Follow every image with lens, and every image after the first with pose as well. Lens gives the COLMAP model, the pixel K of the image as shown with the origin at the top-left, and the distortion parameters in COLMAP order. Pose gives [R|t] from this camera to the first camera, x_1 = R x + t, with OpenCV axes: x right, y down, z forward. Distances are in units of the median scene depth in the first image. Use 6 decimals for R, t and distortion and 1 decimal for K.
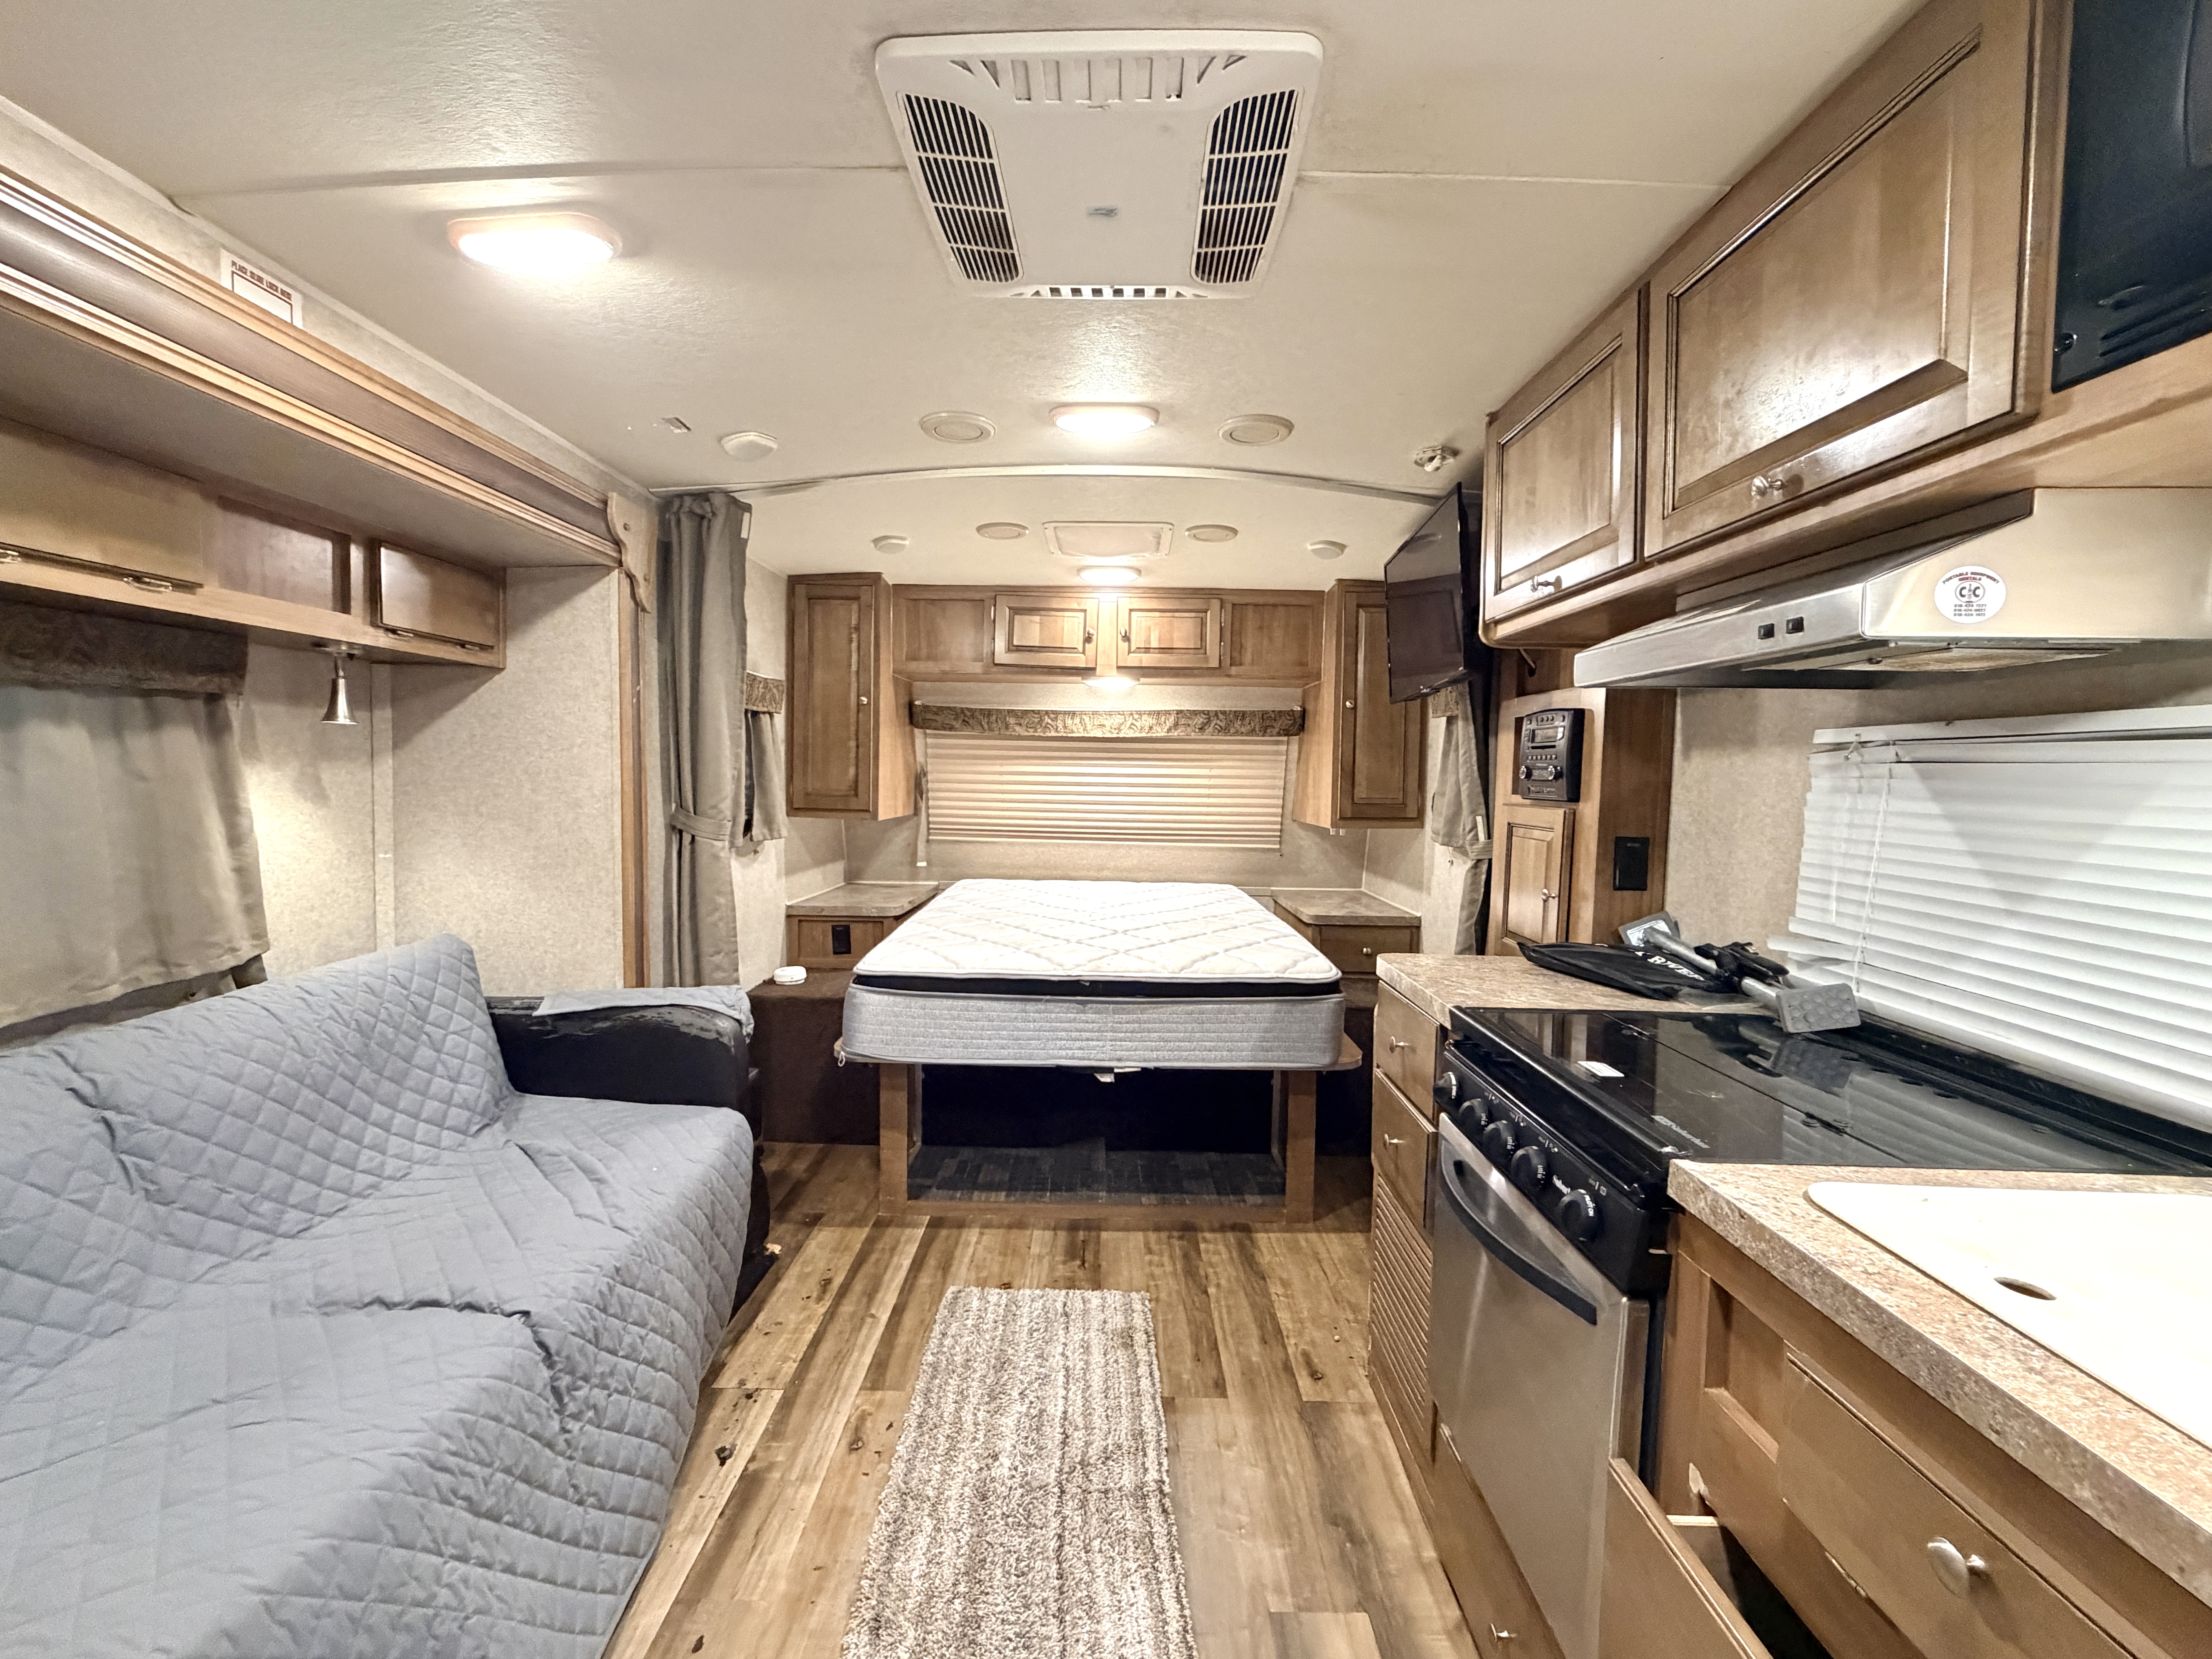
lens RADIAL K [[928.0, 0, 1097.2], [0, 928.0, 830.1], [0, 0, 1]] dist [0.000101, 0.000279]
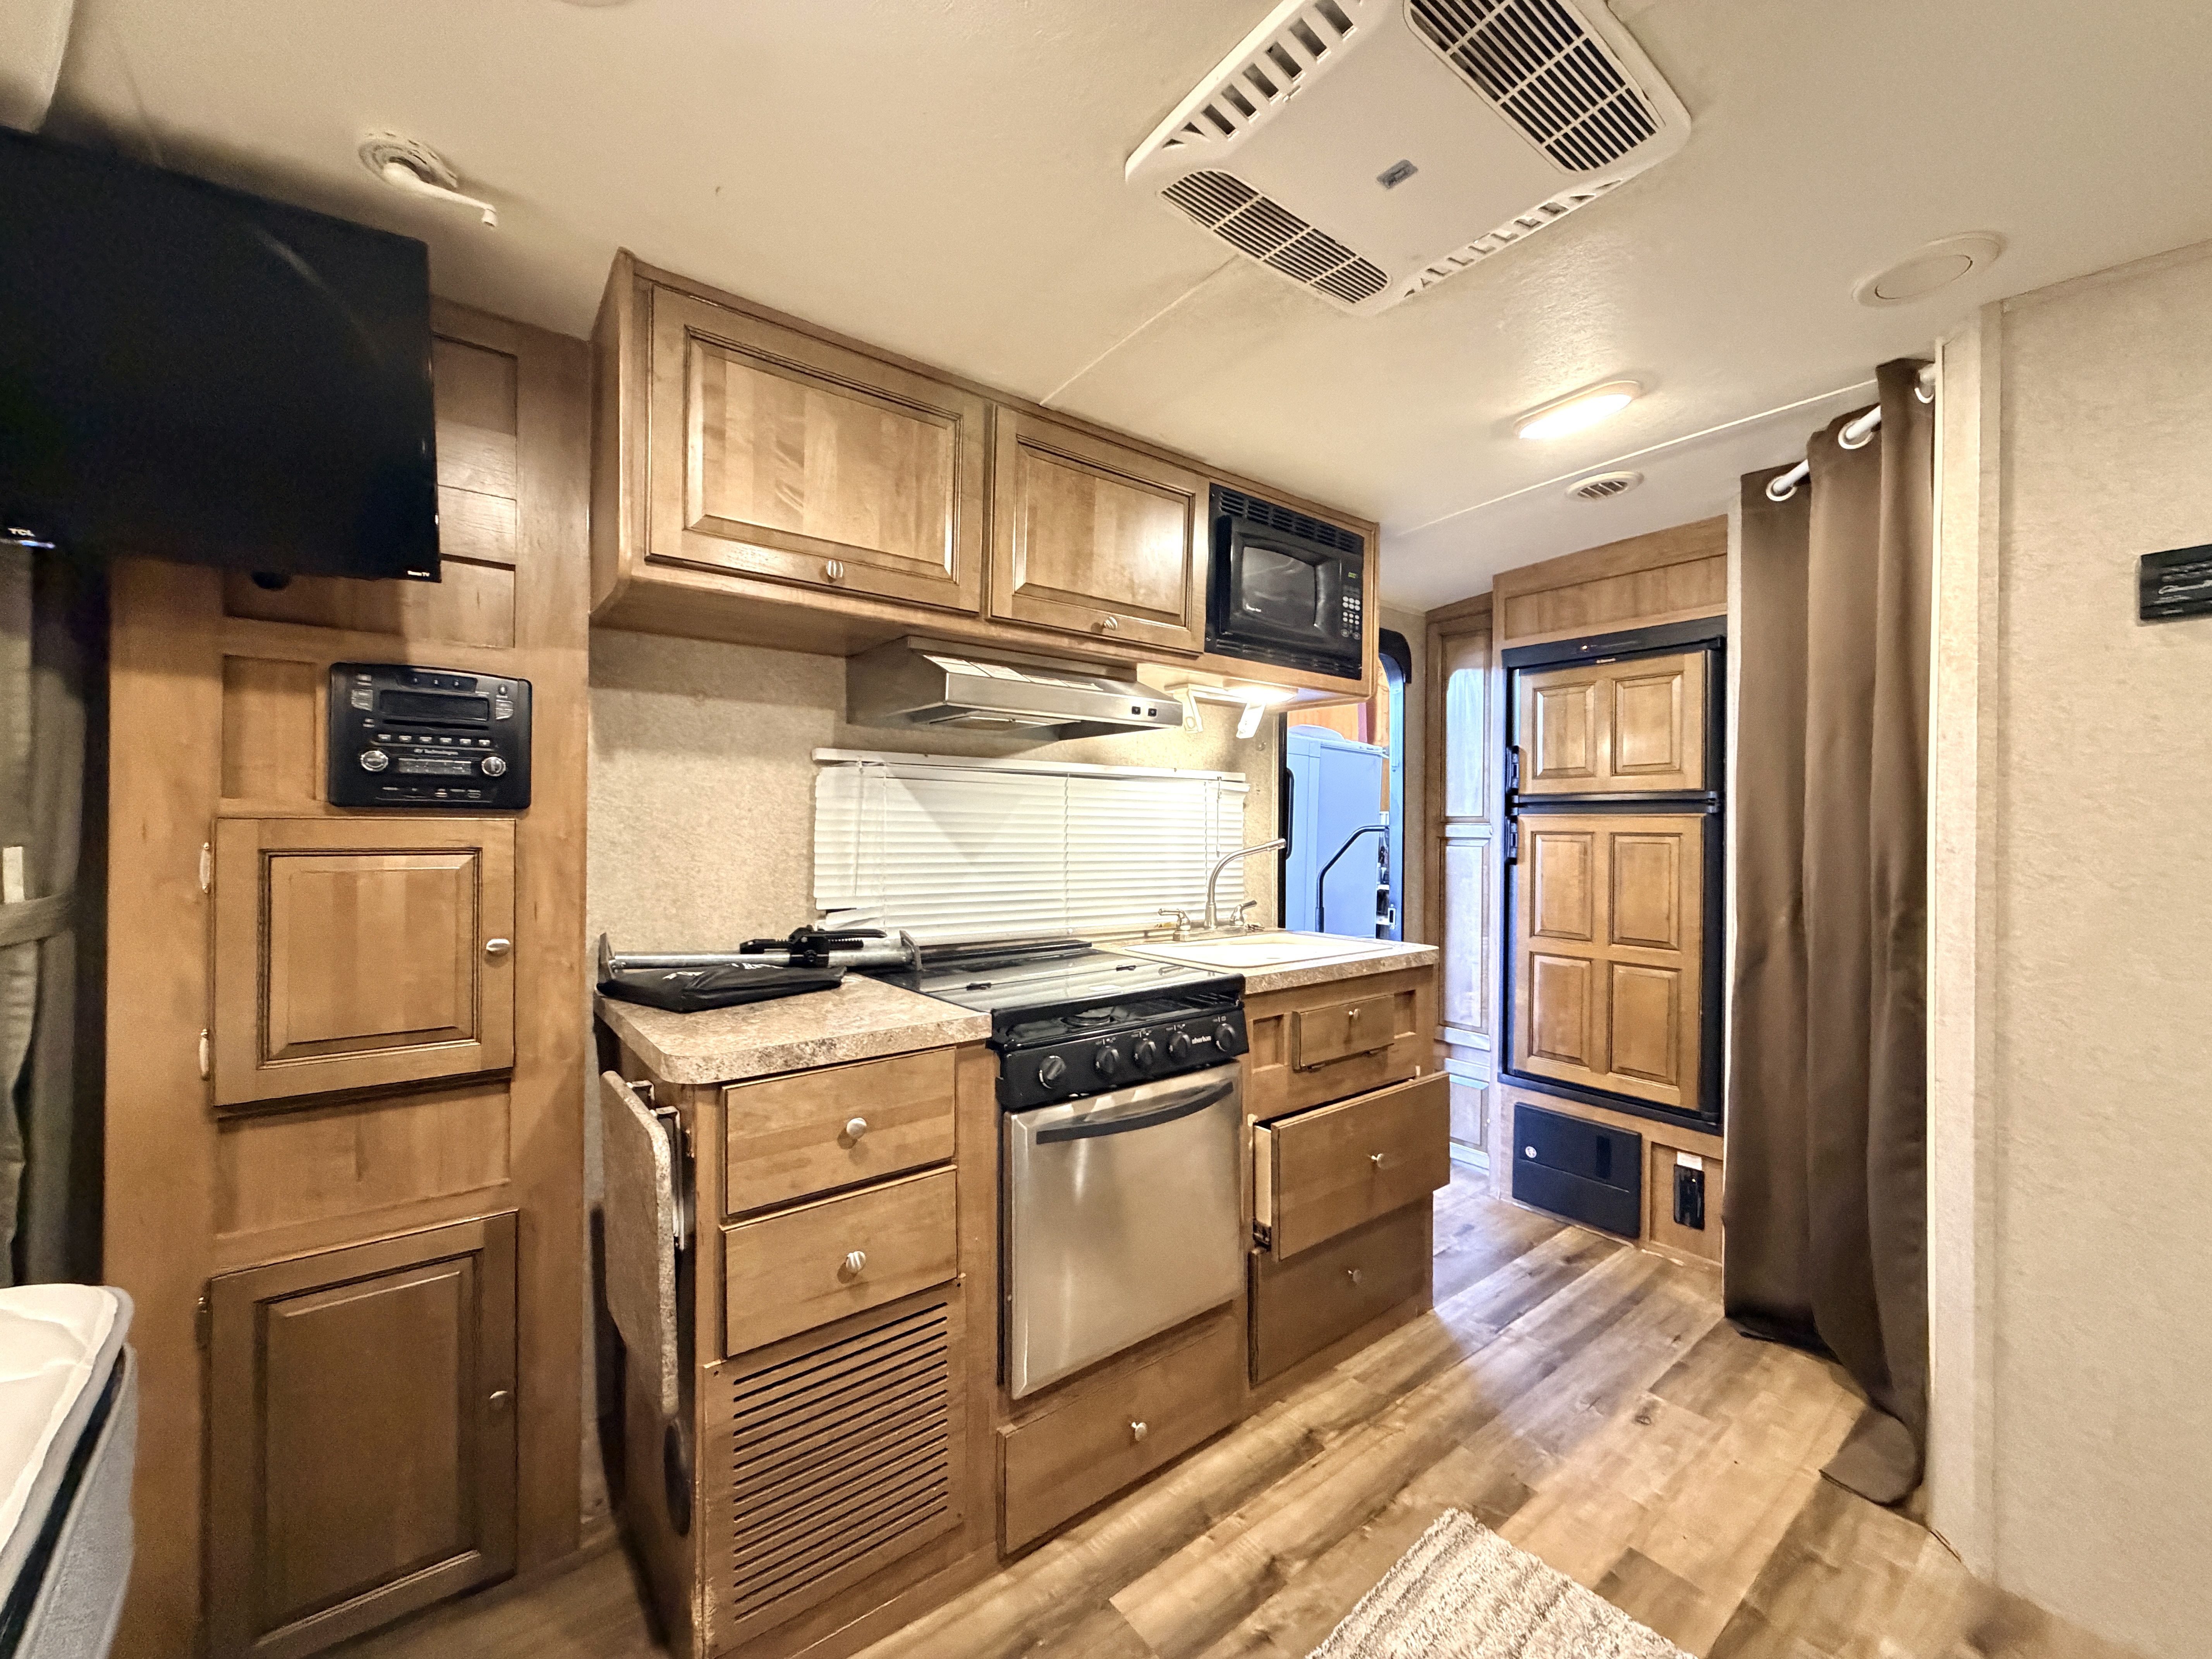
lens RADIAL K [[880.7, 0, 1101.3], [0, 880.7, 828.6], [0, 0, 1]] dist [0.000547, 0.000000]
pose [[-0.627204, -0.022226, 0.778538, -0.258888], [0.031757, 0.998032, 0.054076, -0.032502], [-0.778207, 0.058641, -0.625264, 0.920703]]
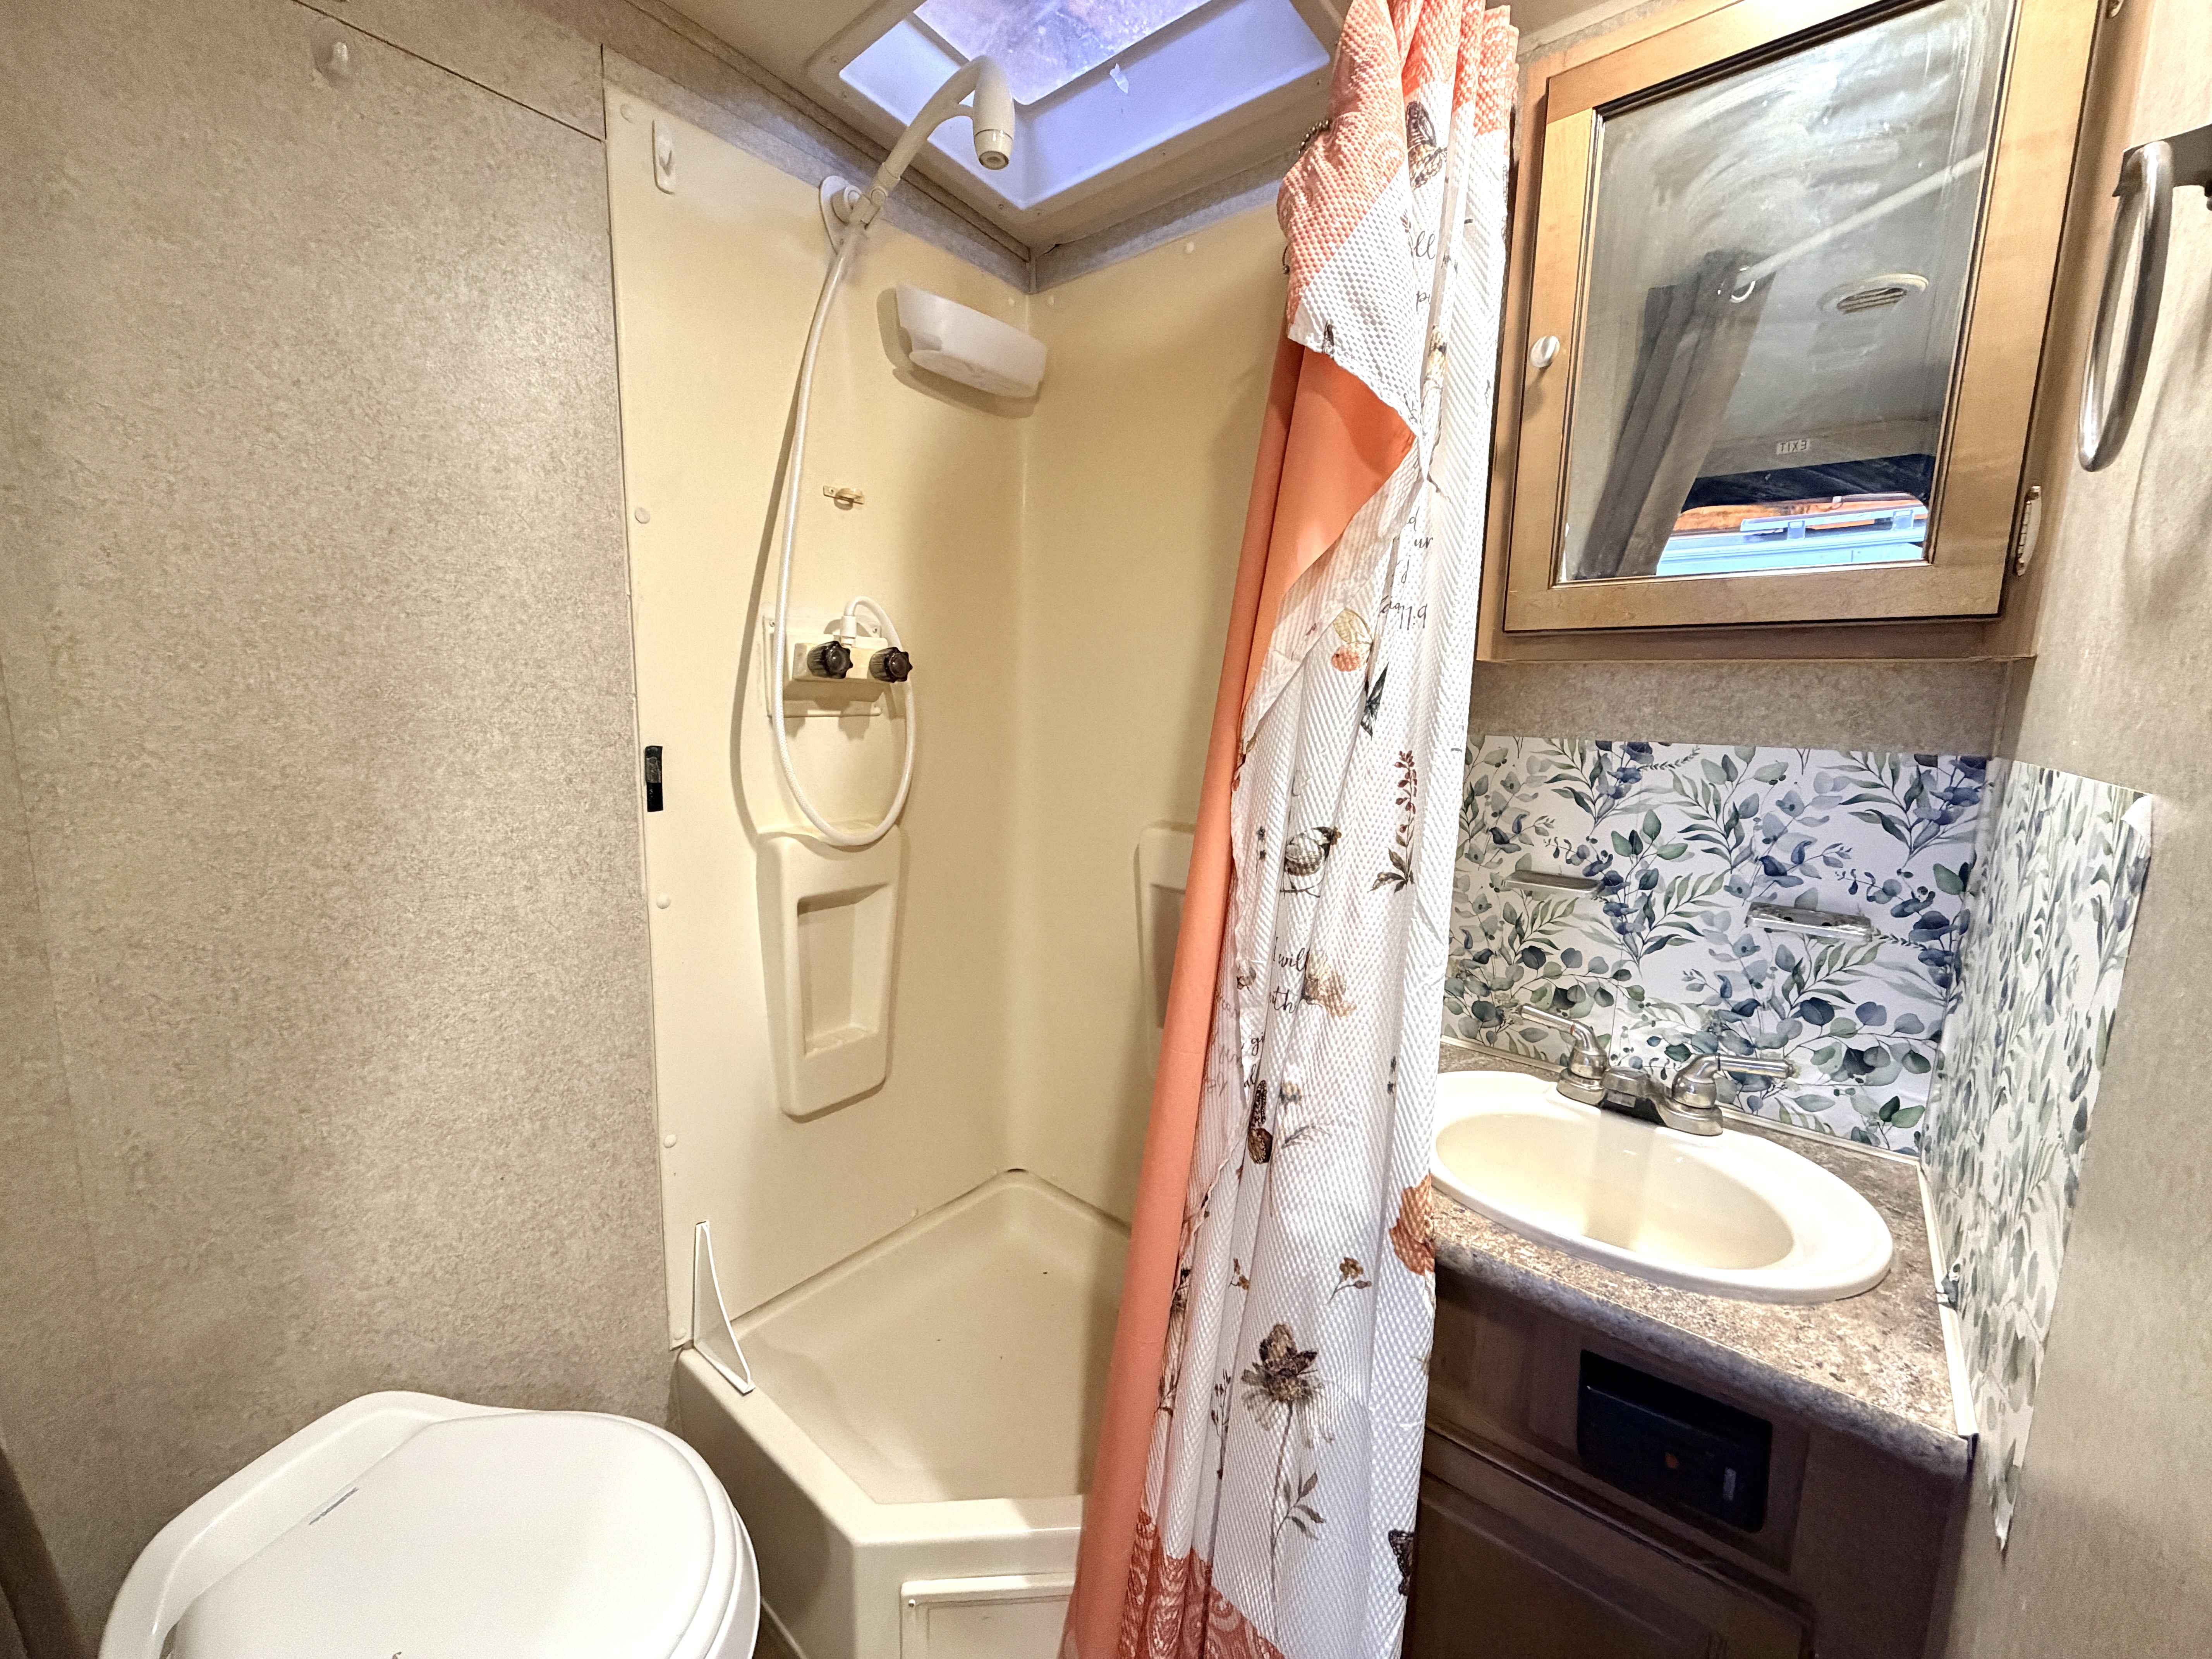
lens RADIAL K [[880.7, 0, 1105.5], [0, 880.7, 830.2], [0, 0, 1]] dist [0.000547, 0.000000]
pose [[-0.782876, -0.122646, 0.609969, 0.005480], [0.005565, 0.978959, 0.203981, -0.110138], [-0.622152, 0.163086, -0.765721, 0.773735]]
